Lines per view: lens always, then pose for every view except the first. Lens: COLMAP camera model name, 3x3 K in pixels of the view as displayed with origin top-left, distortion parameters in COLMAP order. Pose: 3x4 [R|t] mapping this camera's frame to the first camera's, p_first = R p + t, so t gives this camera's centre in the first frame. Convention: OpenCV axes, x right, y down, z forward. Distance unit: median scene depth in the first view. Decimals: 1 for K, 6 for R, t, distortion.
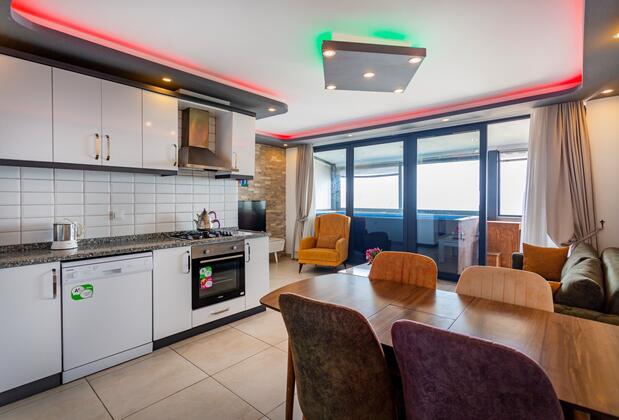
lens RADIAL K [[302.5, 0, 319.1], [0, 302.5, 196.7], [0, 0, 1]] dist [0.000999, 0.003290]
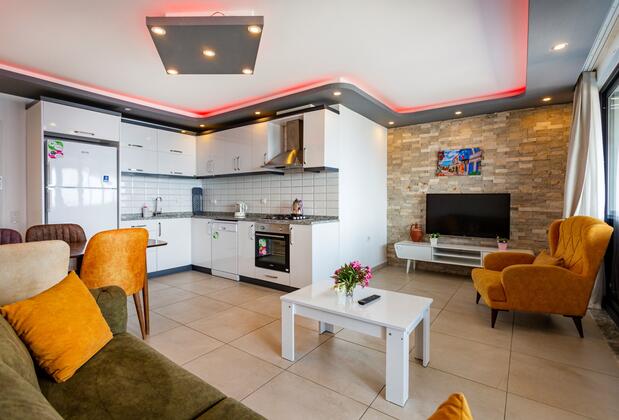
lens RADIAL K [[302.5, 0, 314.6], [0, 302.5, 199.1], [0, 0, 1]] dist [0.000999, 0.003290]
pose [[0.088707, -0.001515, -0.996057, 0.954045], [0.007878, 0.999969, -0.000819, 0.049333], [0.996027, -0.007774, 0.088716, 1.043911]]
